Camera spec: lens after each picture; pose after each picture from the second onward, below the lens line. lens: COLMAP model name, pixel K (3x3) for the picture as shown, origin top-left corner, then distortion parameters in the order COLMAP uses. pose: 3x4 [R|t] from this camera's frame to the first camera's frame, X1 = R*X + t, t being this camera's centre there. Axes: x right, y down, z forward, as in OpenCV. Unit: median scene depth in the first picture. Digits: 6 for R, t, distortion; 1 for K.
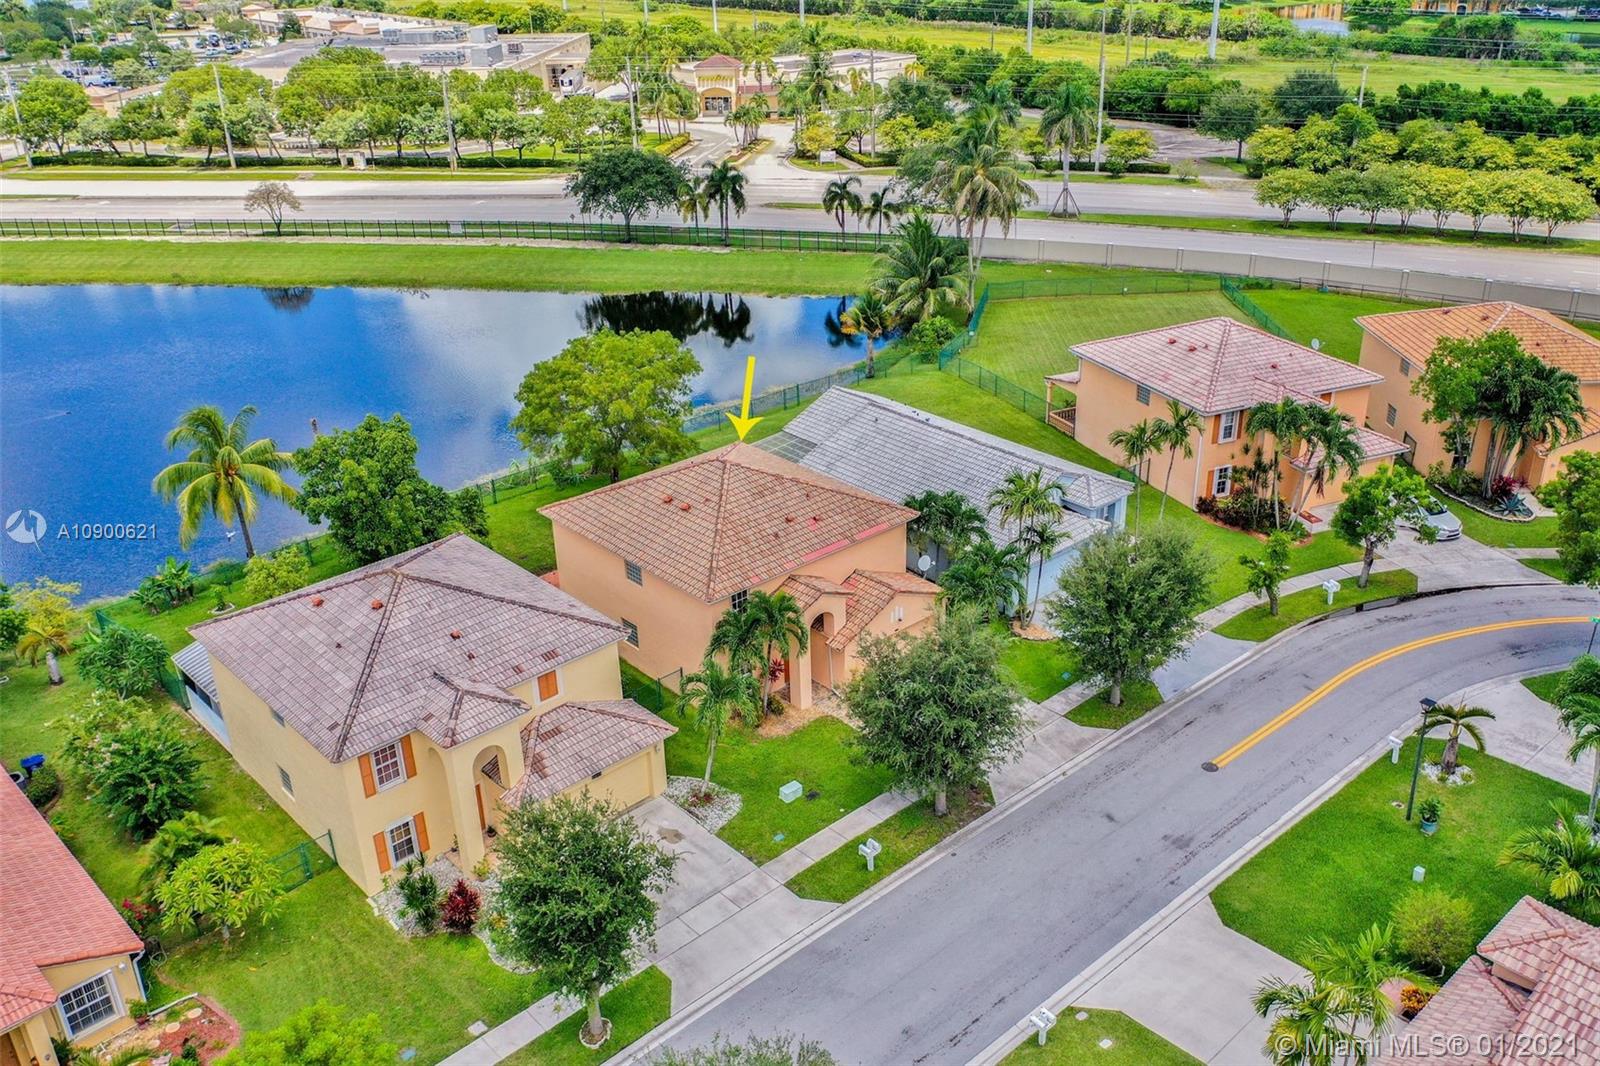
lens RADIAL K [[1359.1, 0, 800.0], [0, 1359.1, 533.0], [0, 0, 1]] dist [-0.001111, 0.005878]
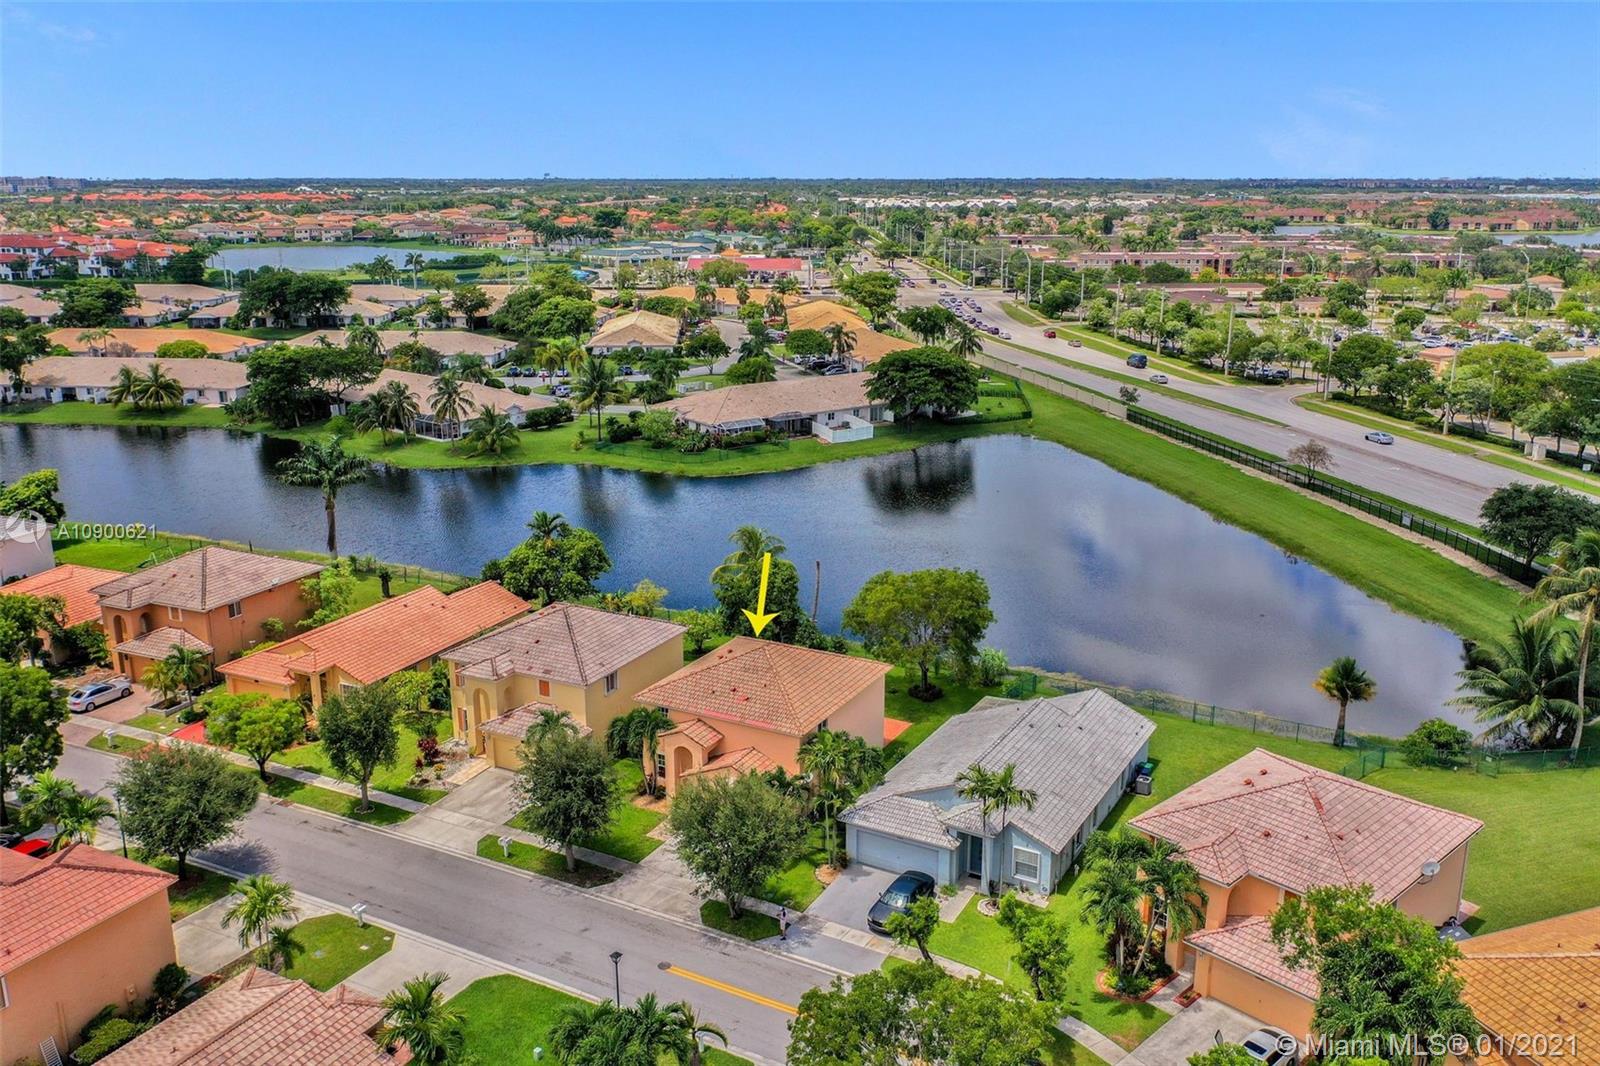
lens RADIAL K [[1359.1, 0, 800.0], [0, 1359.1, 533.0], [0, 0, 1]] dist [-0.001111, 0.005878]
pose [[0.325606, 0.268253, -0.906654, 0.562687], [-0.404481, 0.906255, 0.122874, -0.161405], [0.854620, 0.326715, 0.403585, 0.194318]]
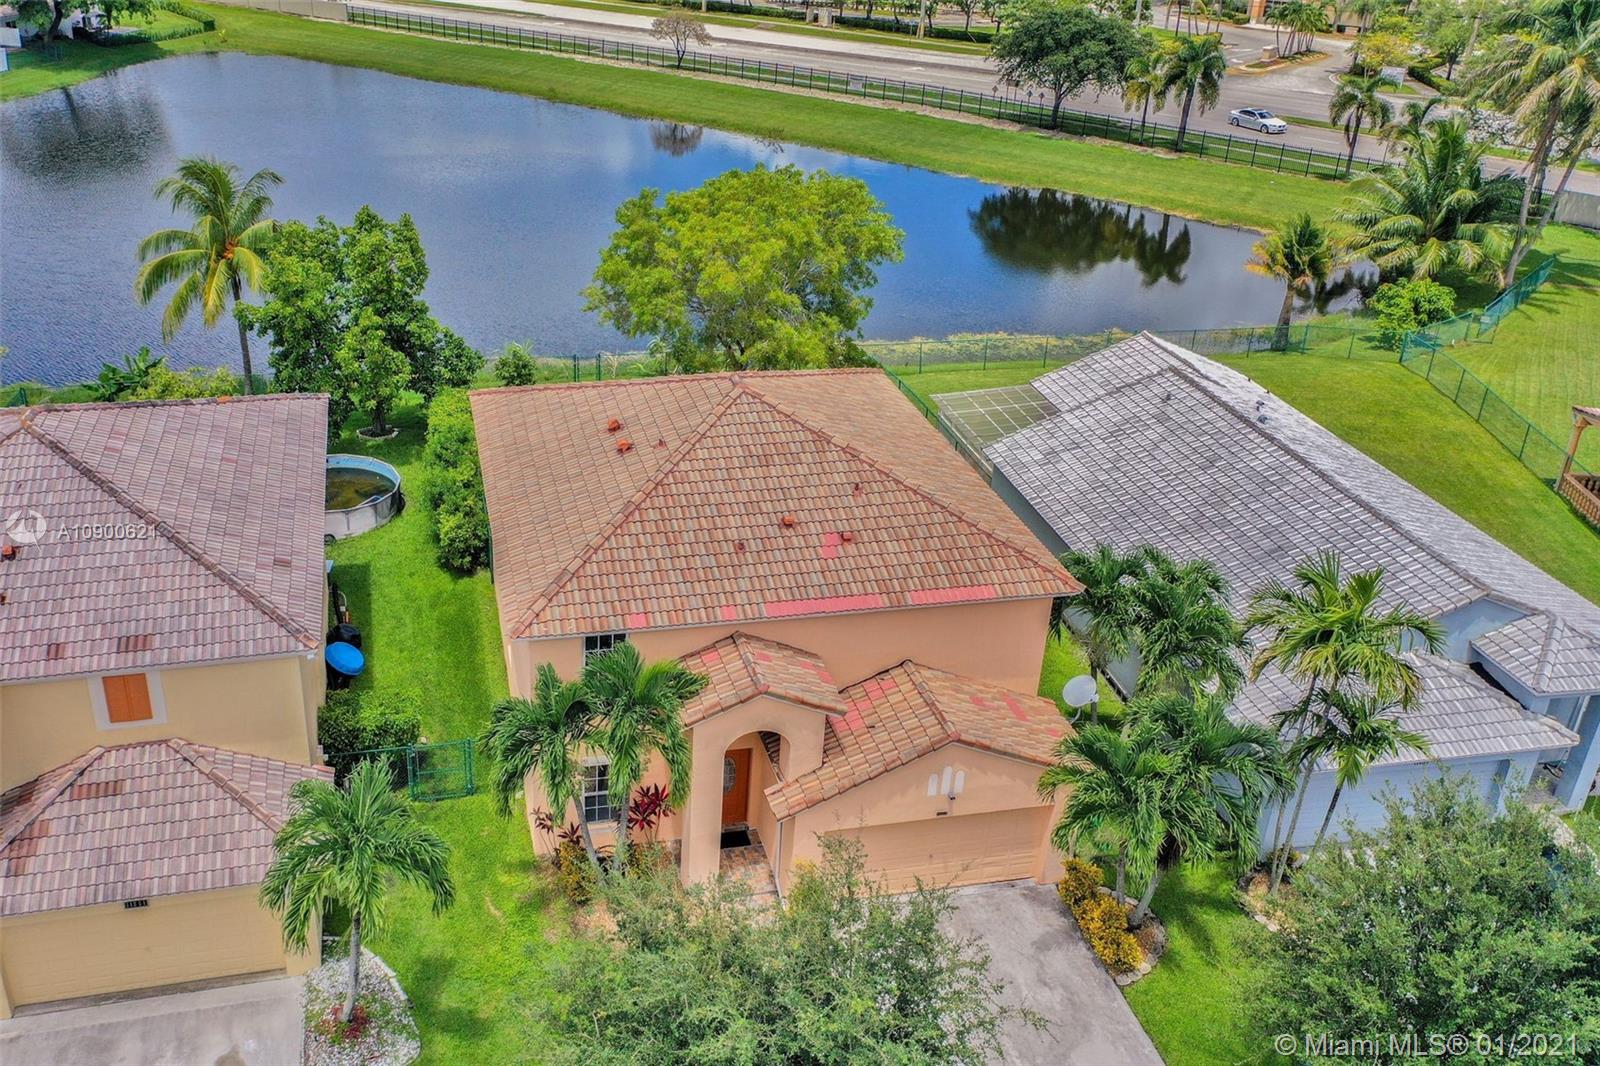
lens RADIAL K [[1330.4, 0, 657.4], [0, 1330.4, 449.0], [0, 0, 1]] dist [-0.010171, 0.006370]
pose [[0.853670, 0.253579, -0.454912, 0.074526], [-0.257015, 0.964812, 0.055506, -0.022814], [0.452980, 0.069536, 0.888805, 0.243767]]
